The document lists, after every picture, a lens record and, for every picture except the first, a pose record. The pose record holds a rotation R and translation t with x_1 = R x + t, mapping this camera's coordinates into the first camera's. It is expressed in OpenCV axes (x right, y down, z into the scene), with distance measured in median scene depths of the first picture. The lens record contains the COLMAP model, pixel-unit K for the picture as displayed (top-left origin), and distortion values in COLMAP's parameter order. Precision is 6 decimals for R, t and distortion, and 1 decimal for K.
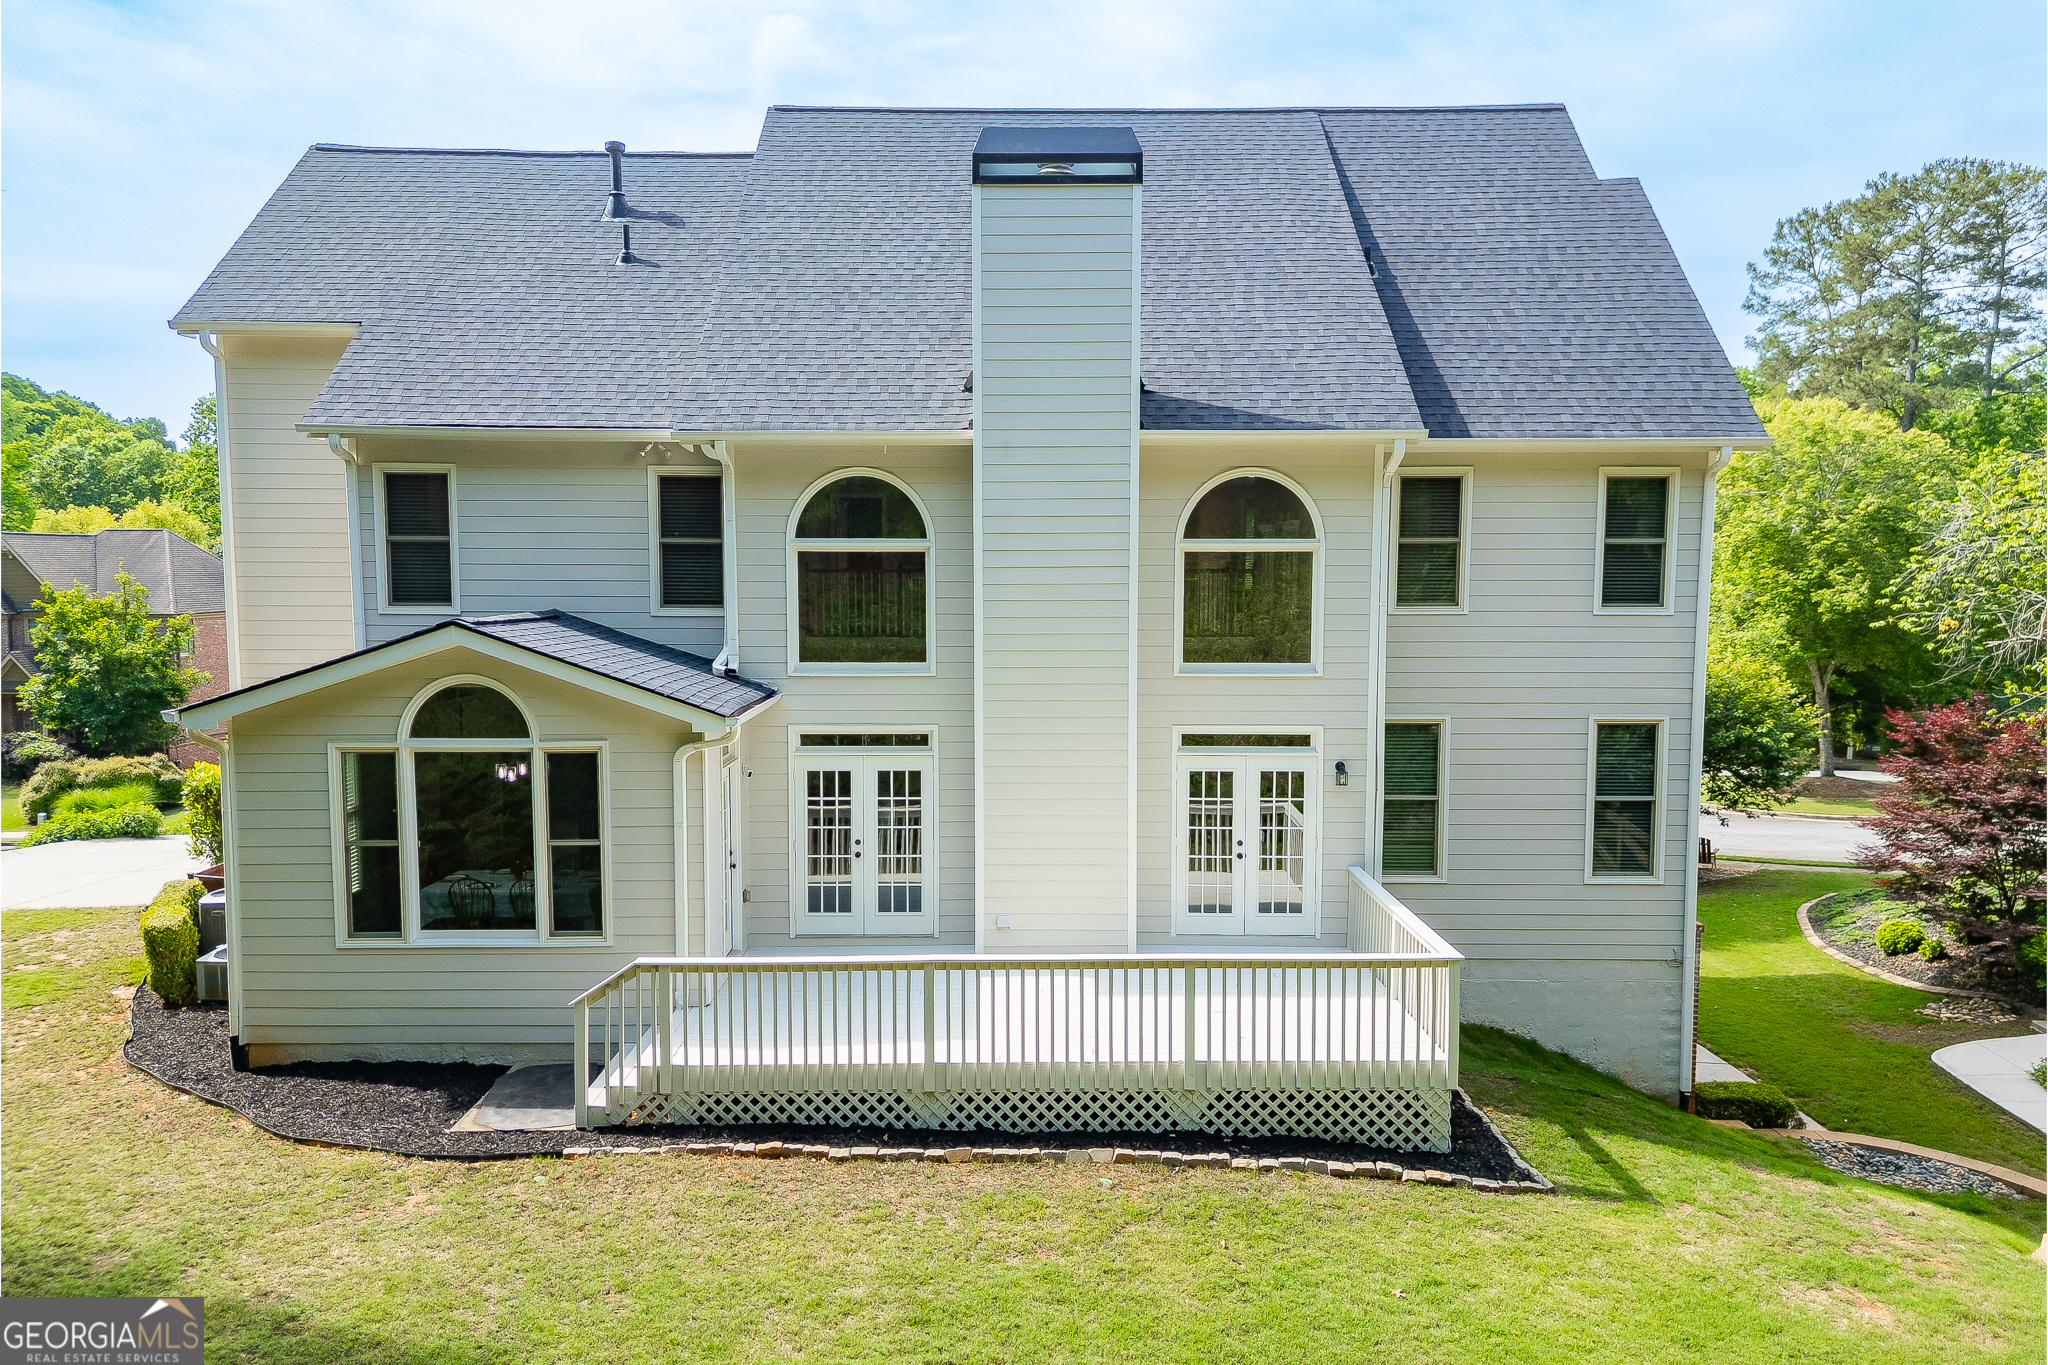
lens RADIAL K [[1426.8, 0, 1026.2], [0, 1426.8, 693.3], [0, 0, 1]] dist [0.052290, -0.043279]
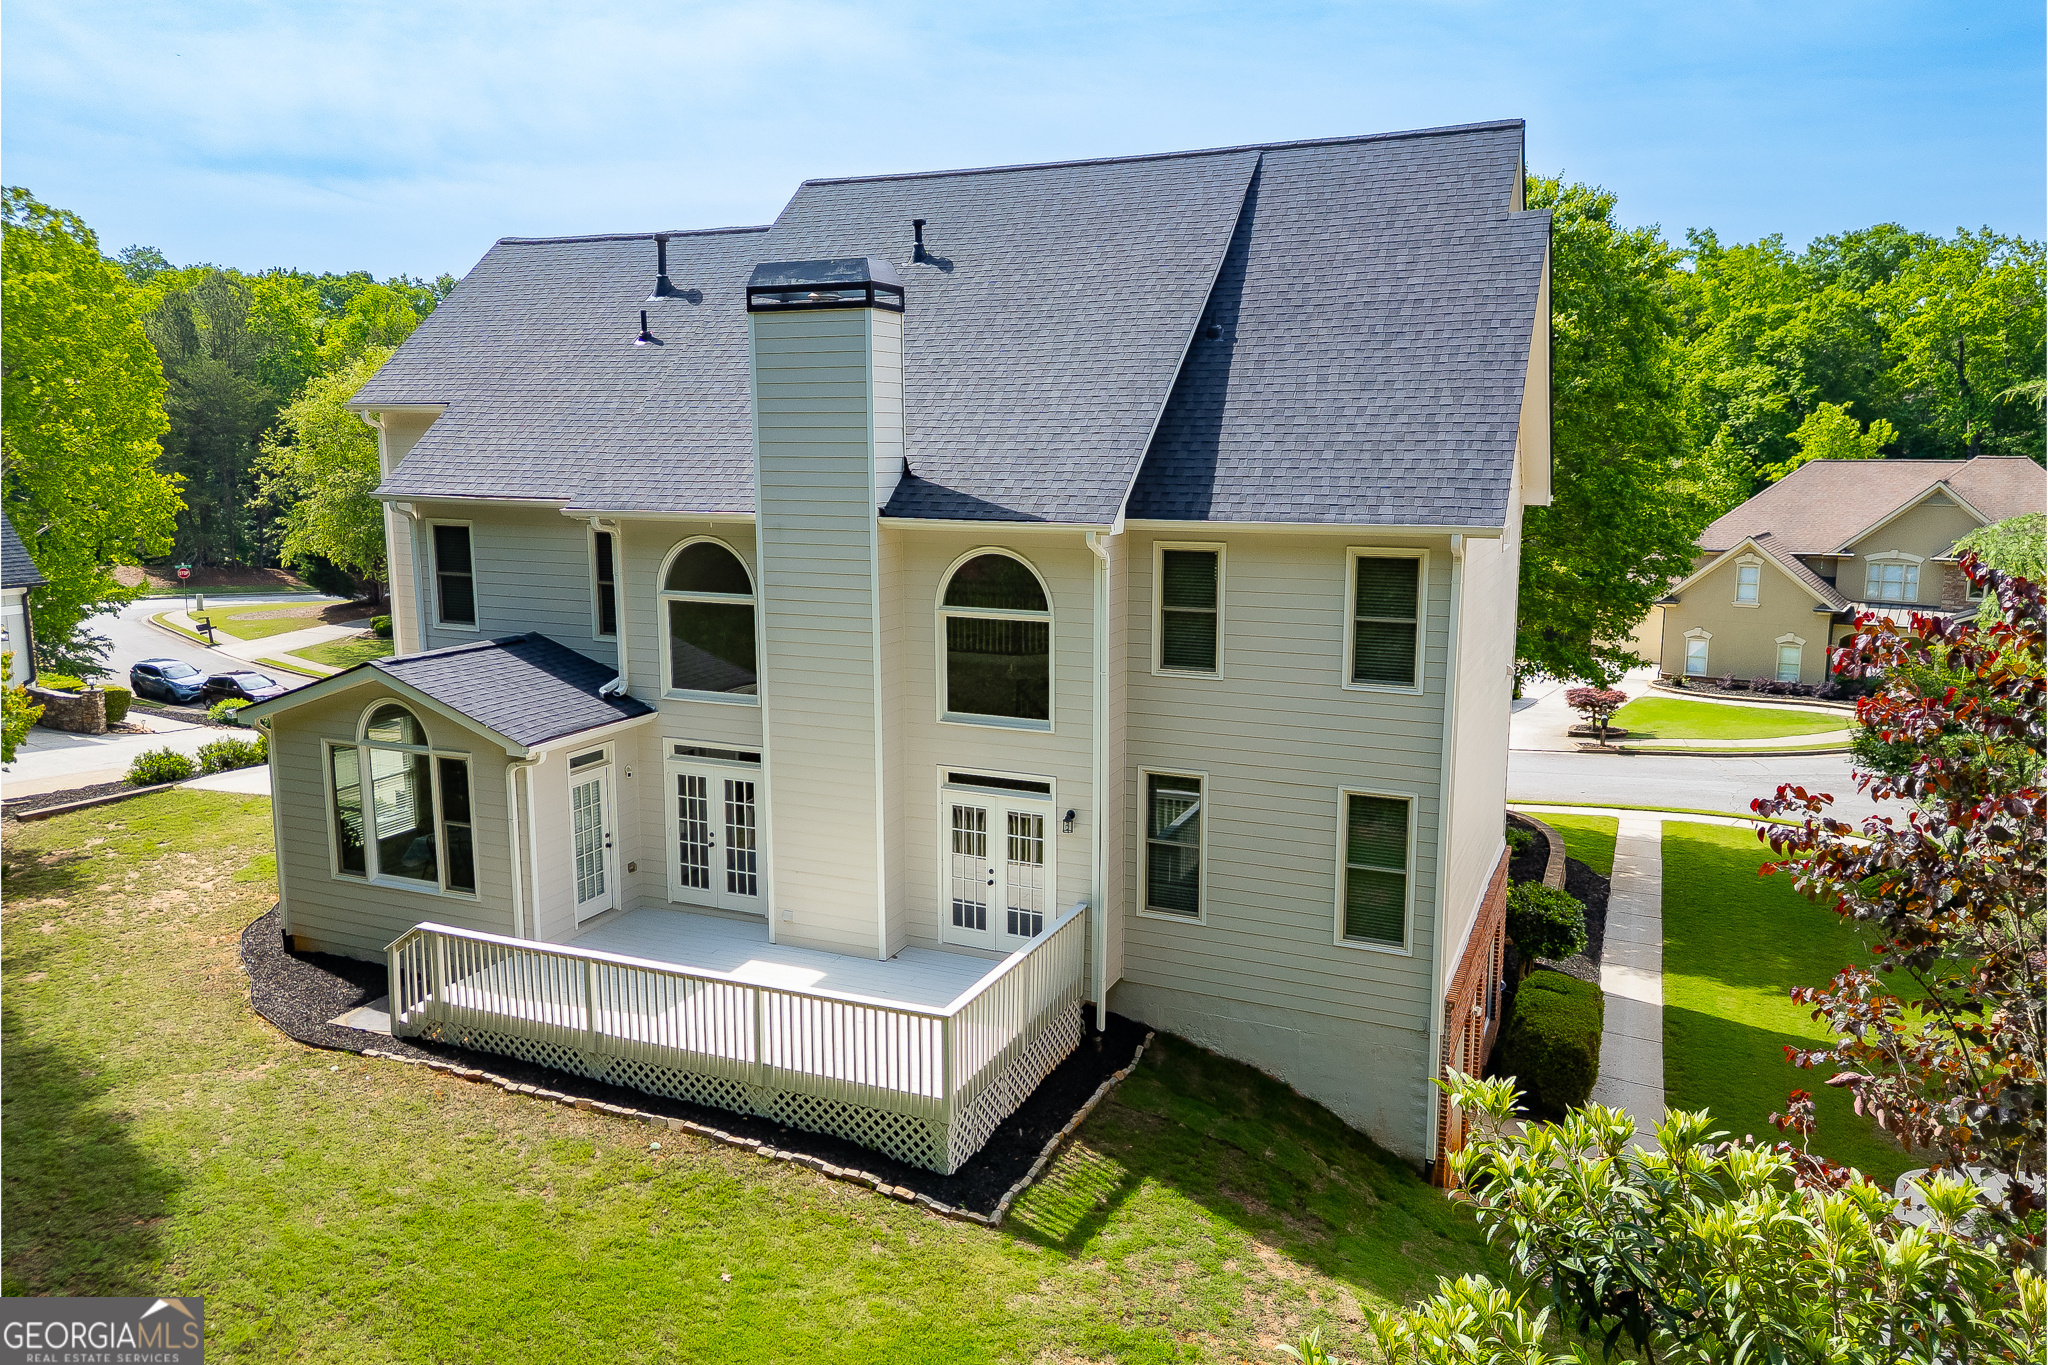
lens RADIAL K [[1426.8, 0, 1029.0], [0, 1426.8, 671.9], [0, 0, 1]] dist [0.052290, -0.043279]
pose [[0.915629, 0.066328, -0.396515, 0.631386], [-0.035786, 0.995828, 0.083943, -0.154060], [0.400429, -0.062670, 0.914182, -0.020080]]
